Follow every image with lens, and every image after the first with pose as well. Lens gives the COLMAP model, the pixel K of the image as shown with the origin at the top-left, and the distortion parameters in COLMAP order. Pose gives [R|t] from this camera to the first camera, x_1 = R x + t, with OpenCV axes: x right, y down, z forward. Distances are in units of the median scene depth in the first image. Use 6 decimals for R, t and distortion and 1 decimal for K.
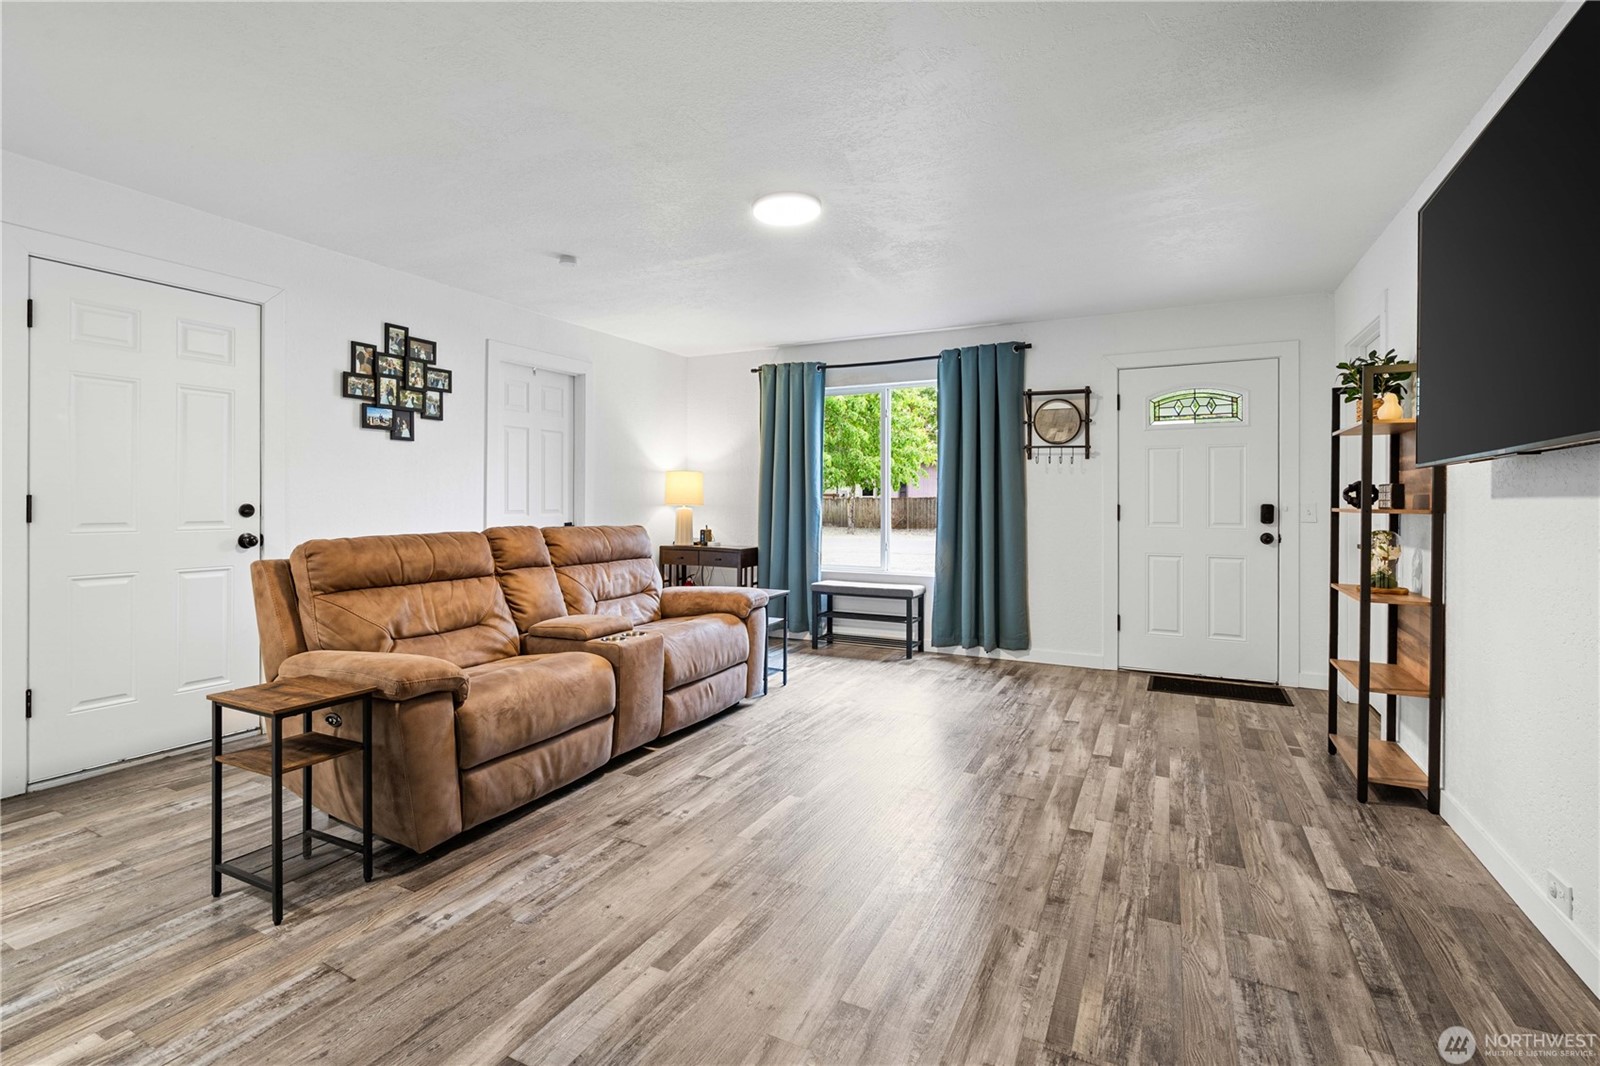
lens RADIAL K [[737.7, 0, 792.5], [0, 737.7, 496.5], [0, 0, 1]] dist [-0.001057, 0.000004]
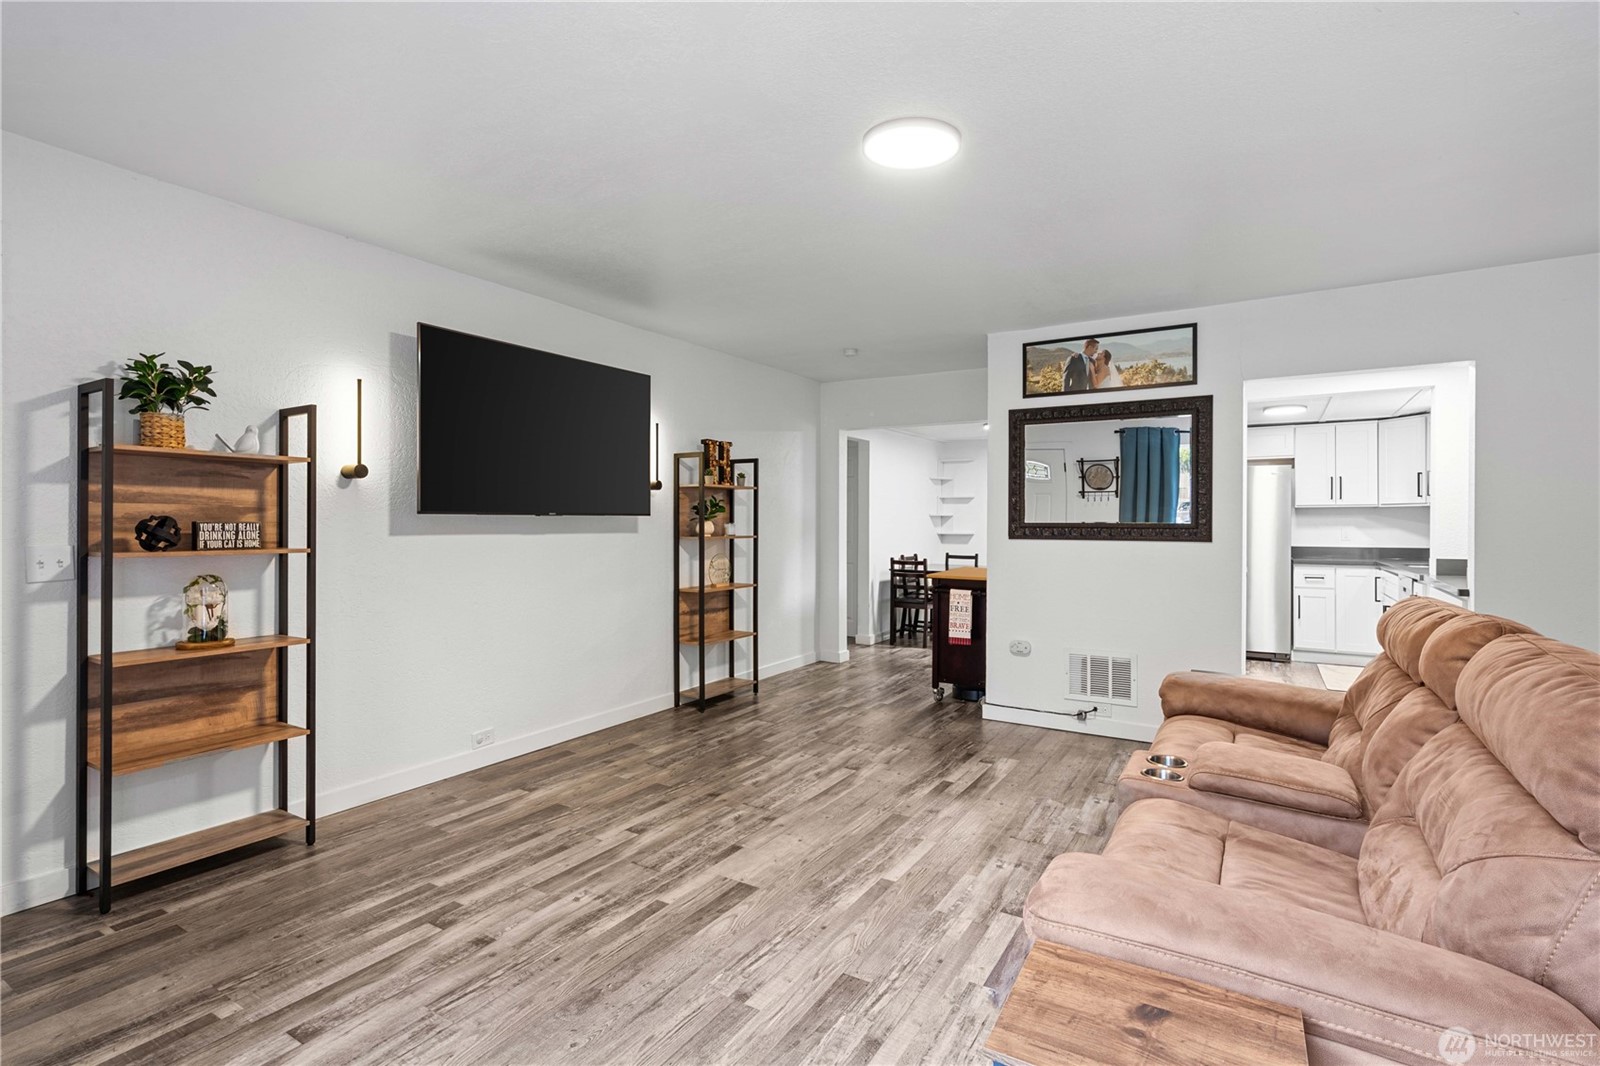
lens RADIAL K [[757.7, 0, 787.2], [0, 757.7, 527.3], [0, 0, 1]] dist [-0.000816, 0.000268]
pose [[-0.996464, -0.010604, 0.083347, 0.051019], [-0.010695, 0.999943, -0.000646, -0.016035], [-0.083335, -0.001535, -0.996520, 1.817839]]
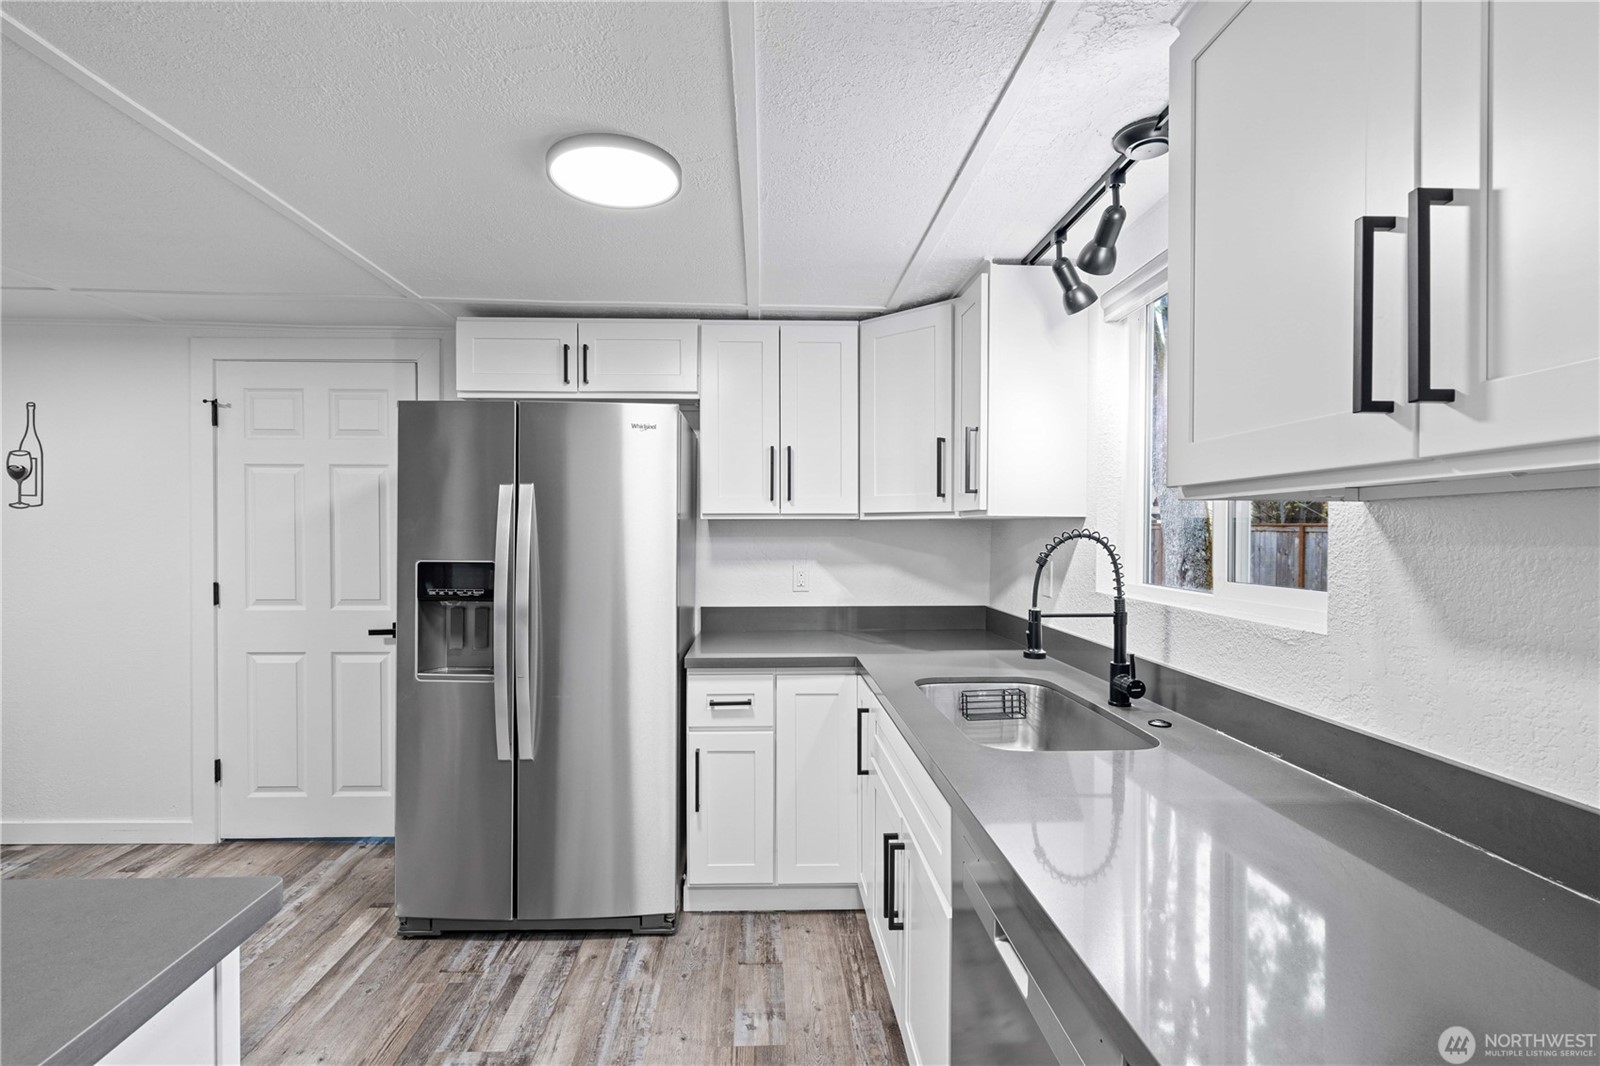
lens RADIAL K [[724.3, 0, 784.2], [0, 724.3, 533.0], [0, 0, 1]] dist [-0.003579, 0.000384]
pose [[-0.873896, -0.008486, -0.486039, -0.953220], [-0.008073, 0.999963, -0.002944, -0.075040], [0.486046, 0.001351, -0.873932, 0.227776]]
